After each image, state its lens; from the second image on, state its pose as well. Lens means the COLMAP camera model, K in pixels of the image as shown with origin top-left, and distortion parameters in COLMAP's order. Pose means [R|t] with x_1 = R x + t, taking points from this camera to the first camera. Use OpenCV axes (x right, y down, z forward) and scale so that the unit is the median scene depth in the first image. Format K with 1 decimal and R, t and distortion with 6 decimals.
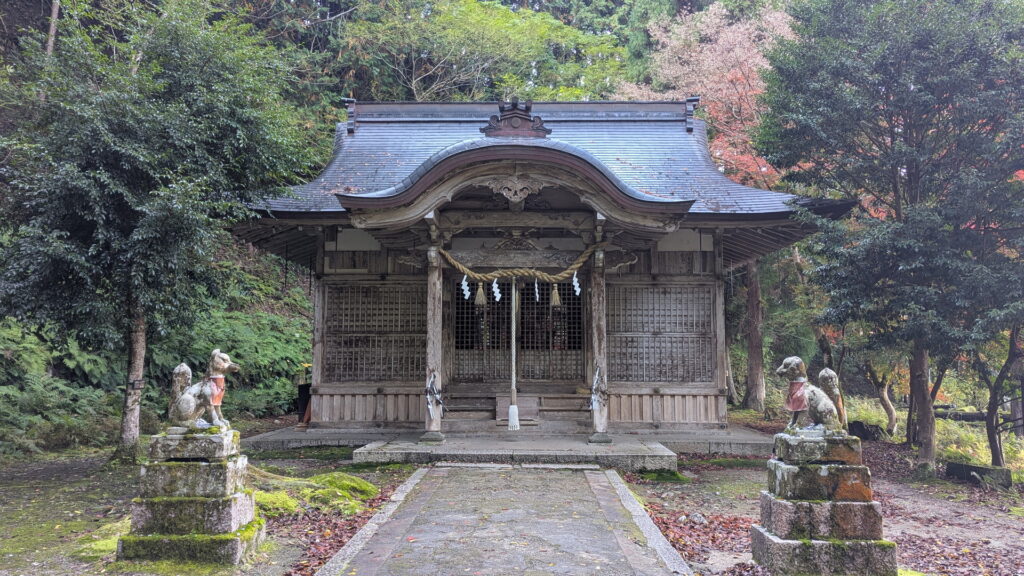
lens RADIAL K [[735.0, 0, 512.9], [0, 735.0, 289.2], [0, 0, 1]] dist [-0.000728, -0.000657]
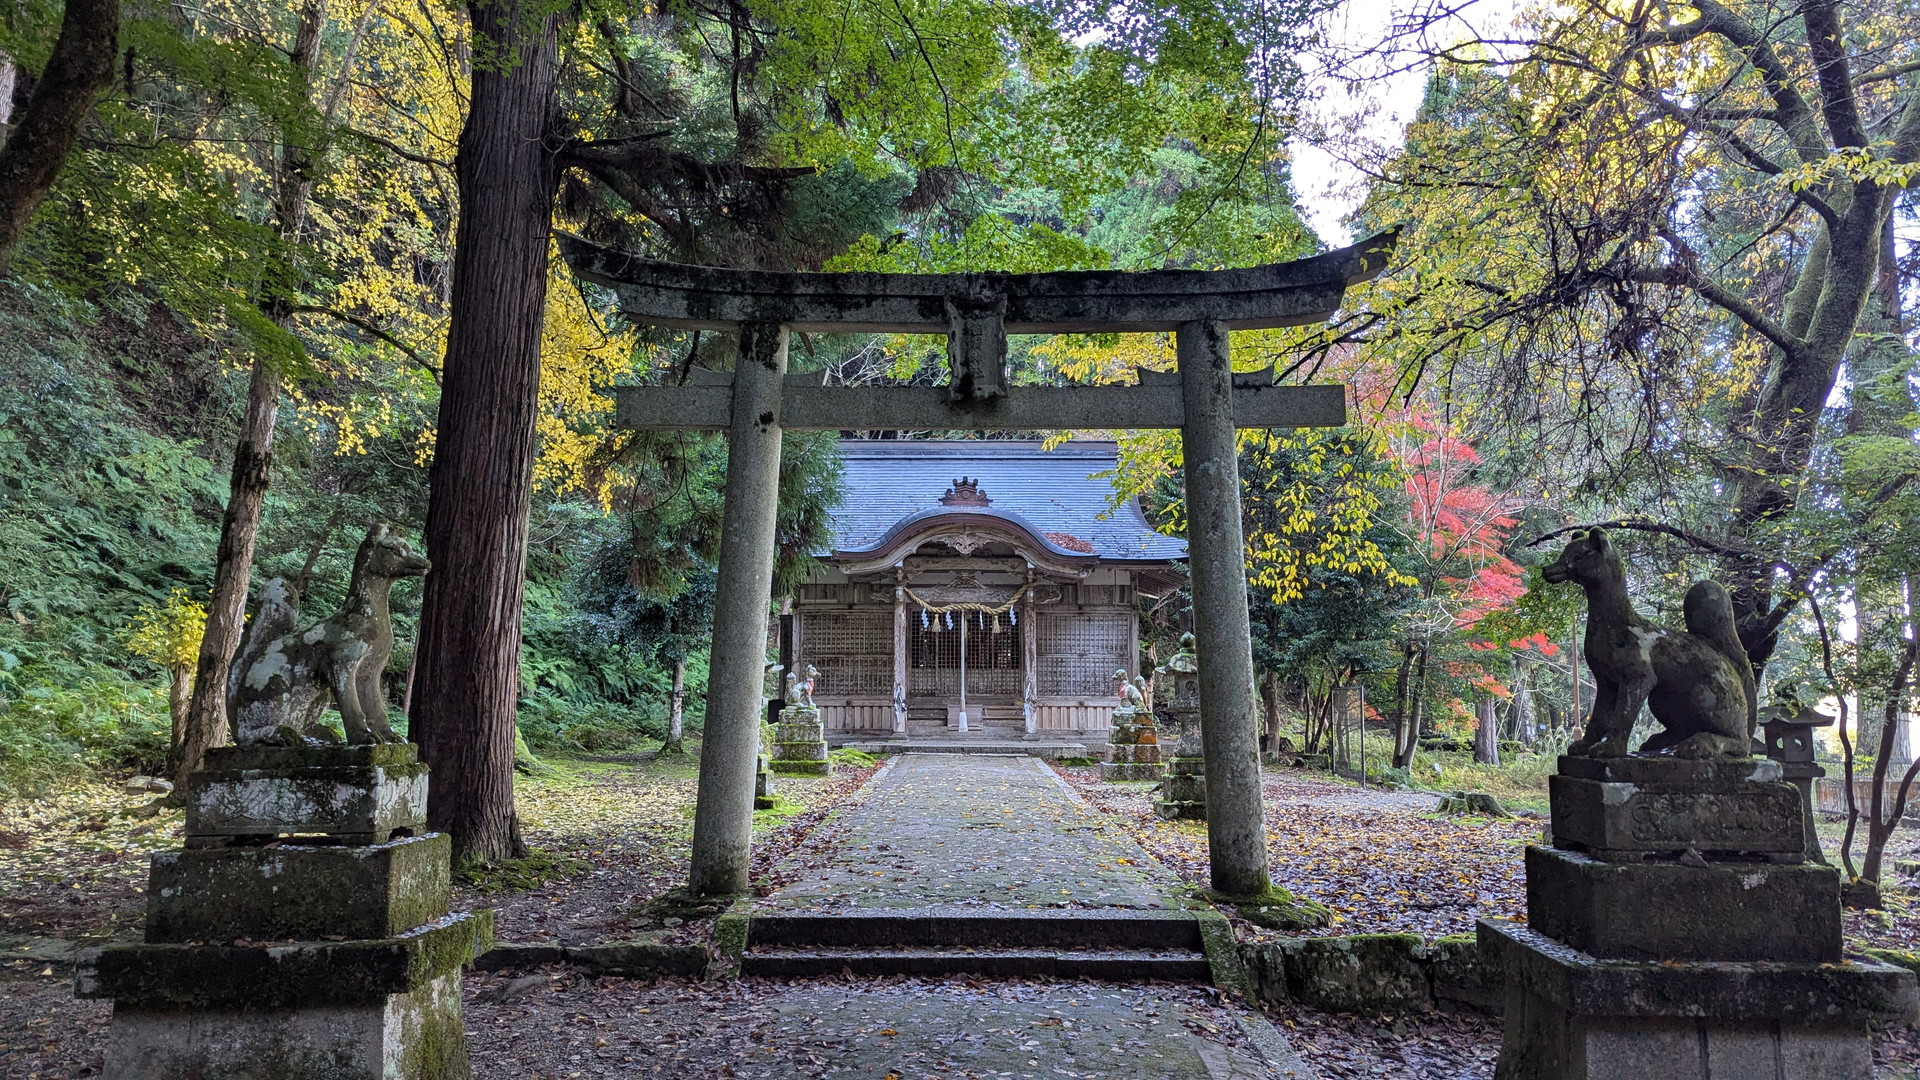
lens RADIAL K [[1378.1, 0, 956.3], [0, 1378.1, 538.2], [0, 0, 1]] dist [-0.000728, -0.000657]
pose [[0.999866, 0.002285, 0.016238, -0.049156], [-0.001965, 0.999804, -0.019710, -0.093240], [-0.016280, 0.019675, 0.999674, -1.364110]]
